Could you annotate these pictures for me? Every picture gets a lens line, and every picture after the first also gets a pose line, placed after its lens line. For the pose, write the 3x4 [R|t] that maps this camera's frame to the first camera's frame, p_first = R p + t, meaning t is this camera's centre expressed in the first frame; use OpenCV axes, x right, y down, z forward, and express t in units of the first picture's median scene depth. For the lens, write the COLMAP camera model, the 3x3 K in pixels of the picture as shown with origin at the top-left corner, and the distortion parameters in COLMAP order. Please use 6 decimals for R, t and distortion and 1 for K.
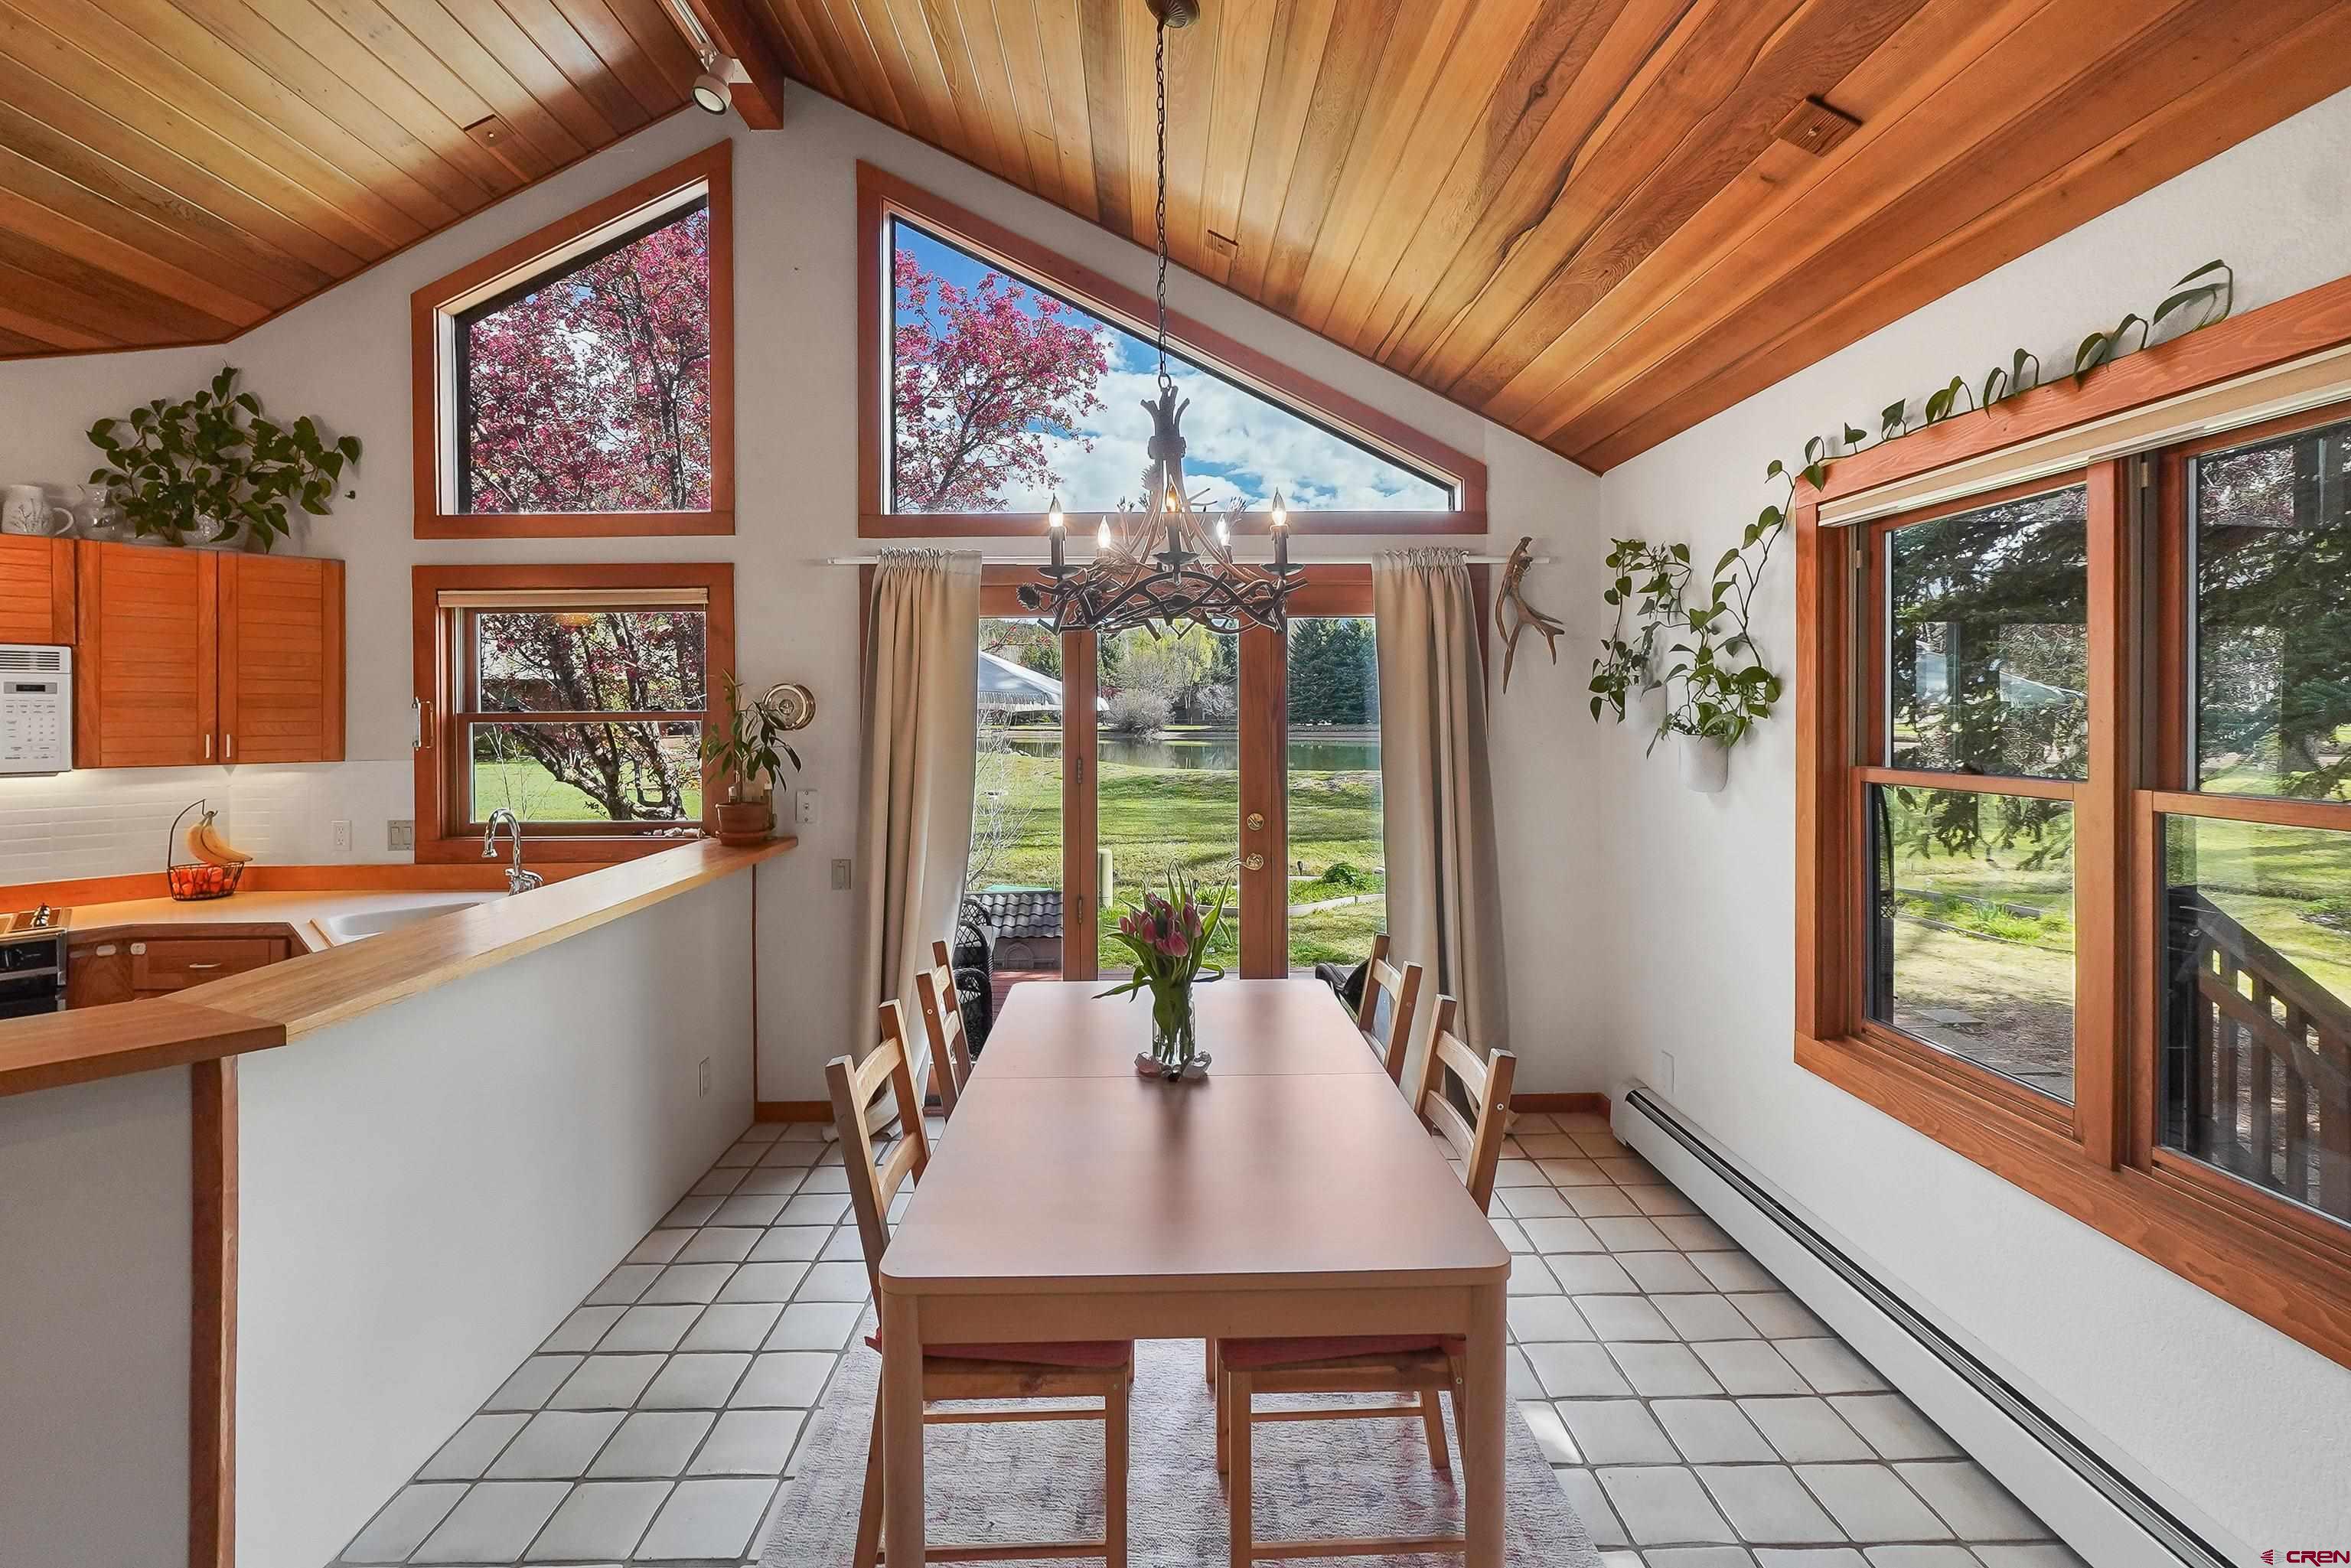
lens RADIAL K [[1057.0, 0, 1154.5], [0, 1057.0, 712.6], [0, 0, 1]] dist [-0.007030, 0.001566]
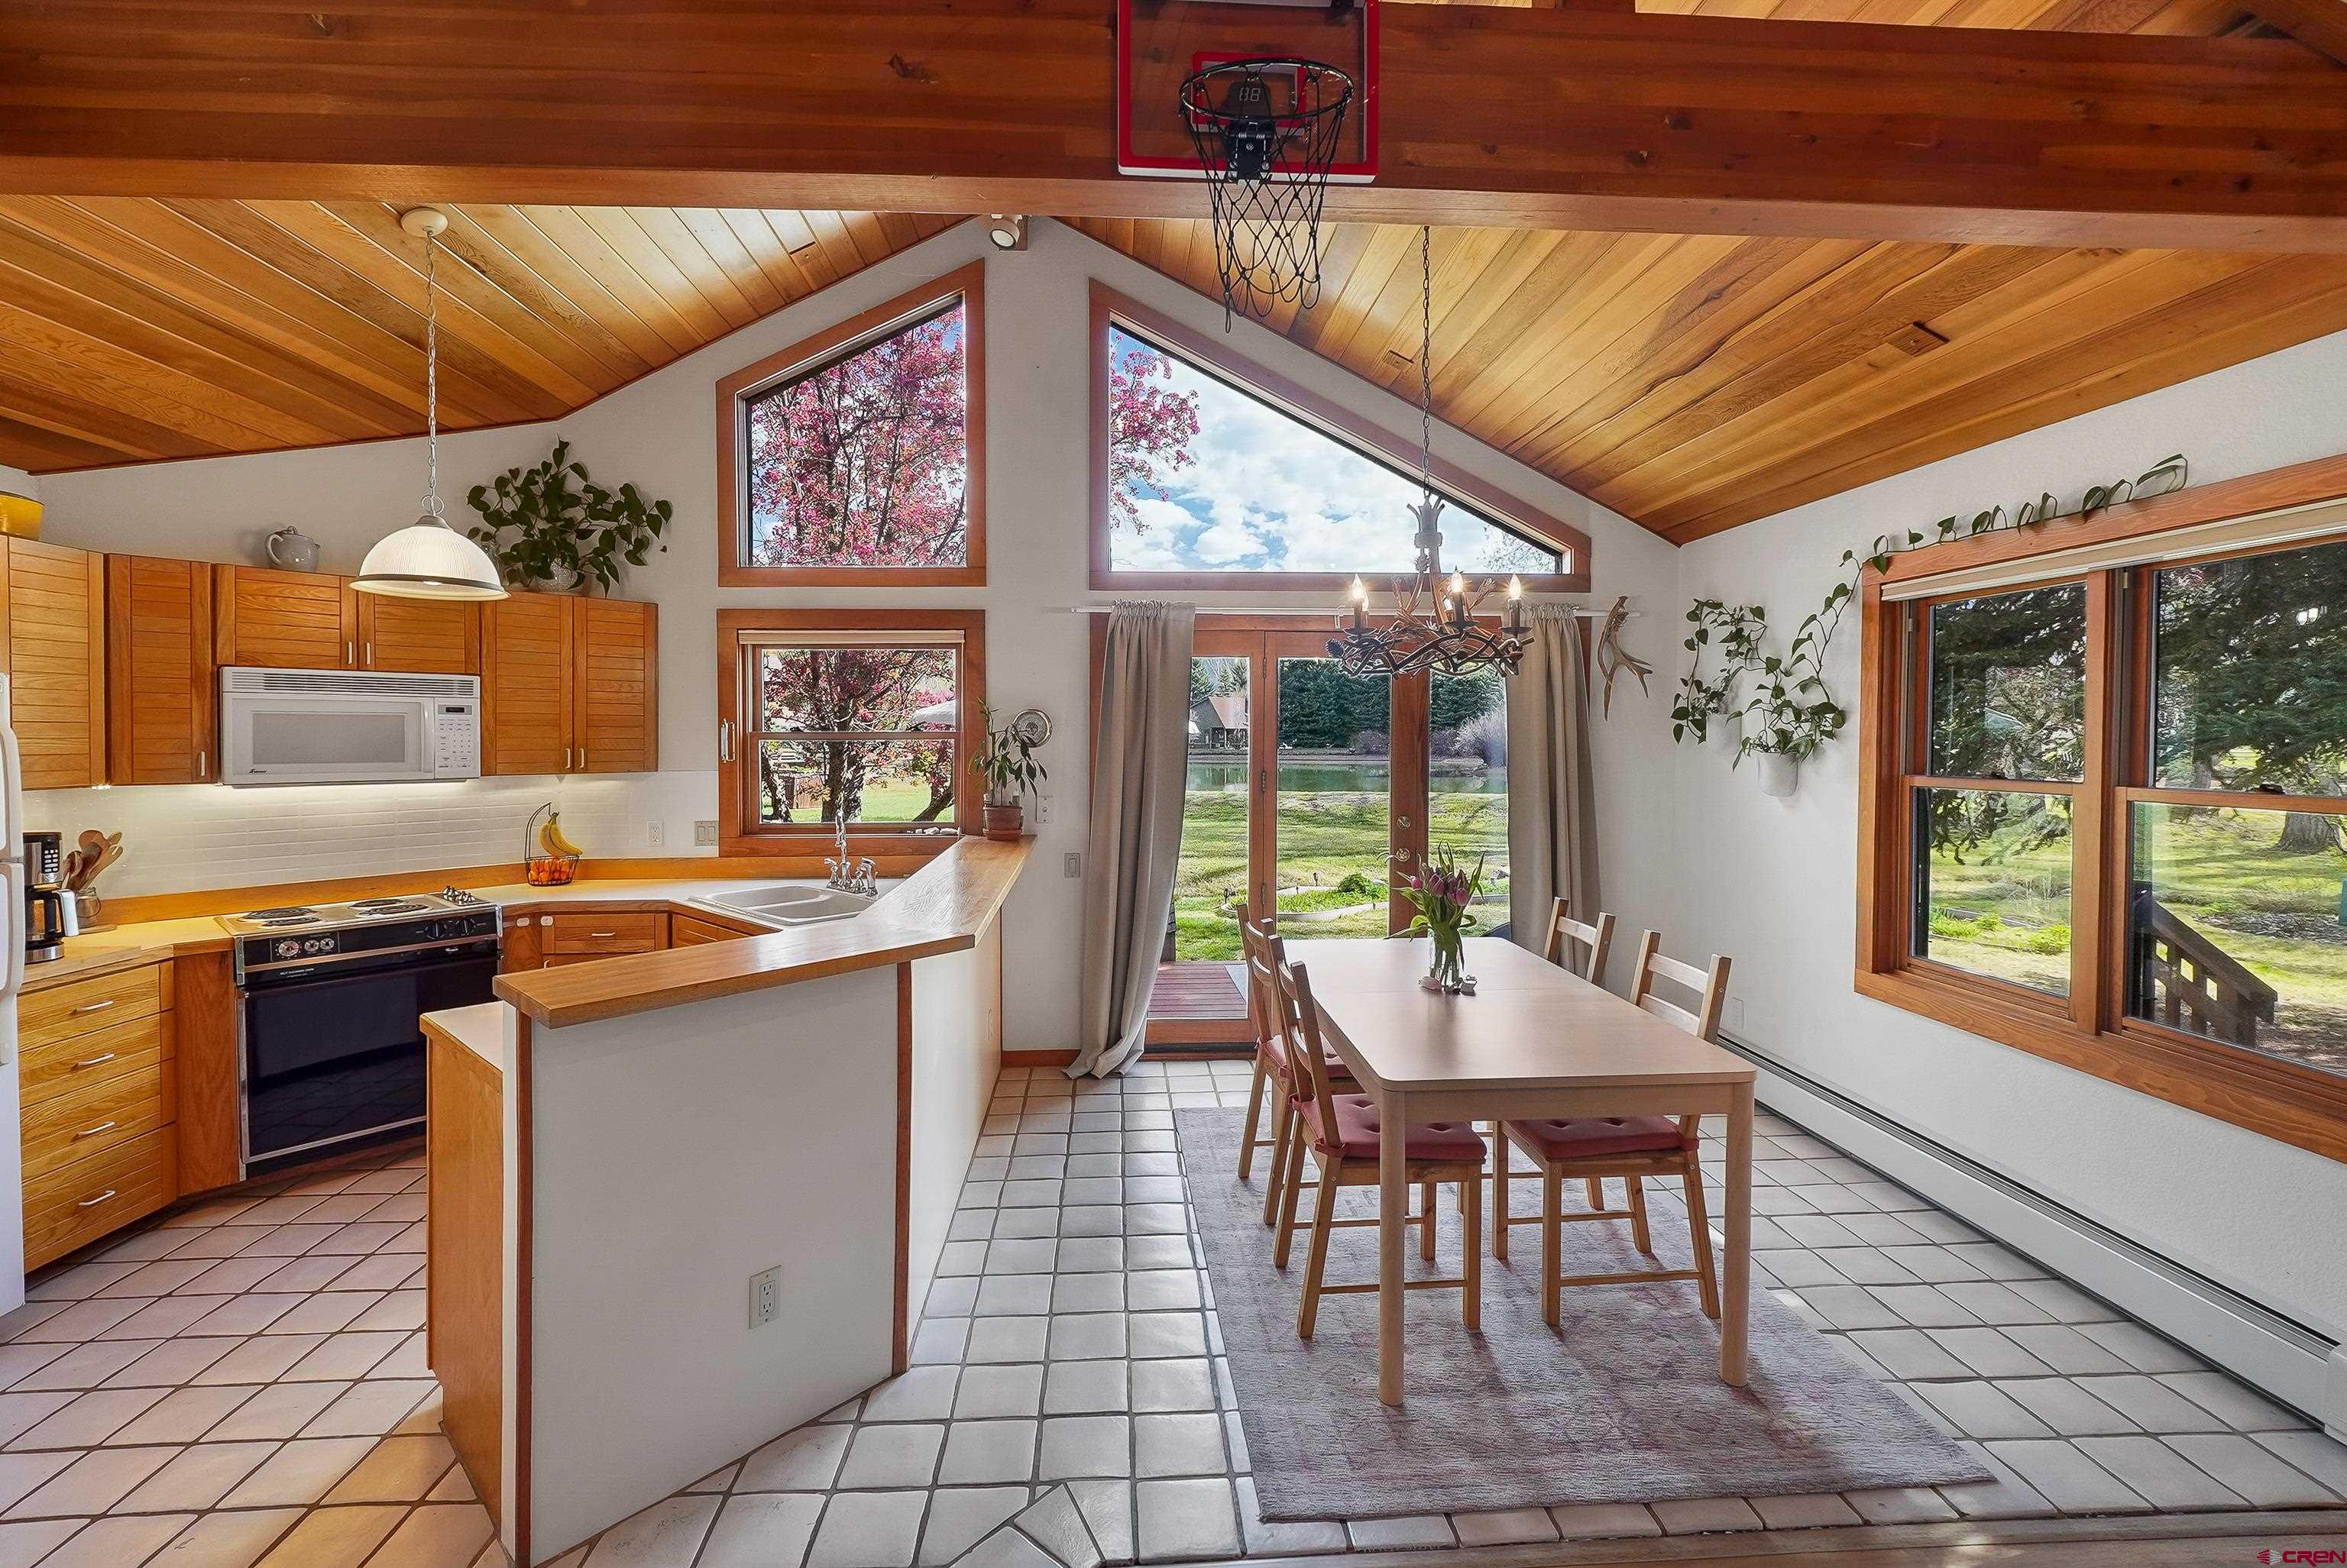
lens RADIAL K [[1038.8, 0, 1169.2], [0, 1038.8, 754.4], [0, 0, 1]] dist [-0.003171, 0.000828]
pose [[0.998763, 0.003762, 0.049572, -0.265950], [-0.004627, 0.999839, 0.017337, 0.003531], [-0.049499, -0.017545, 0.998620, -0.225180]]
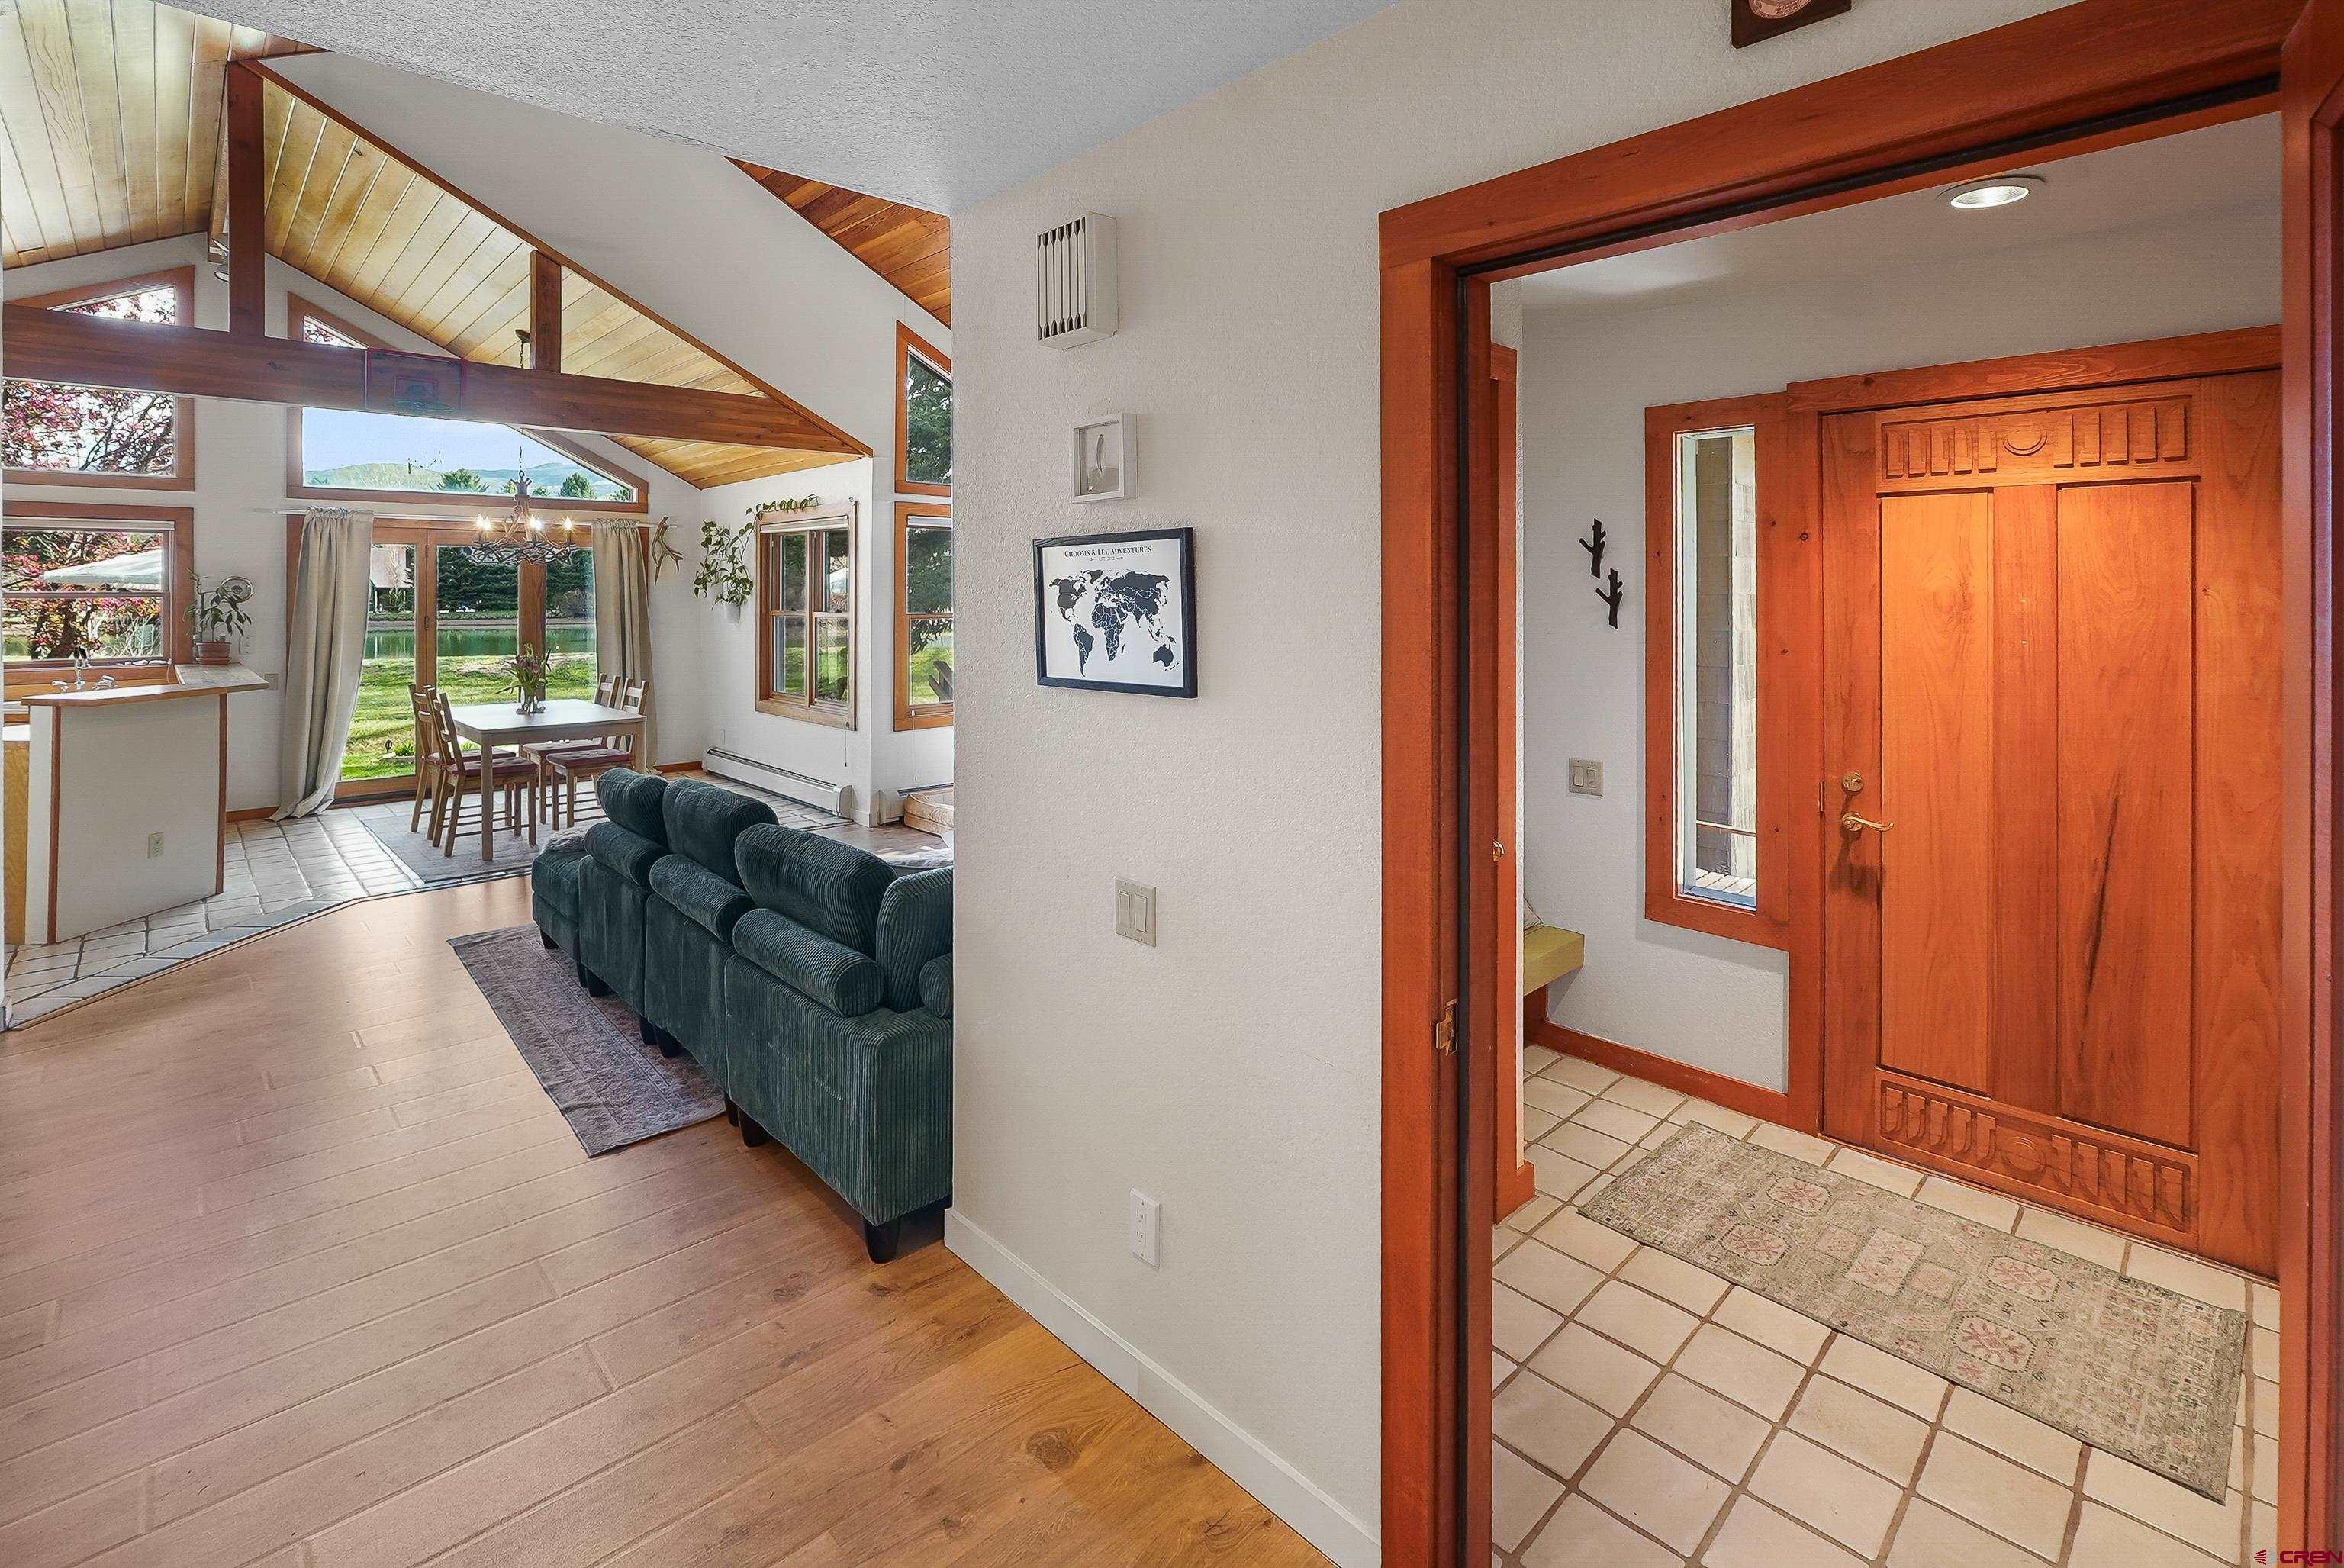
lens RADIAL K [[1037.6, 0, 1137.8], [0, 1037.6, 591.1], [0, 0, 1]] dist [-0.003171, 0.000828]
pose [[0.741260, 0.003350, 0.671210, -0.422661], [0.000462, 0.999985, -0.005501, 0.007797], [-0.671218, 0.004387, 0.741247, -1.436980]]
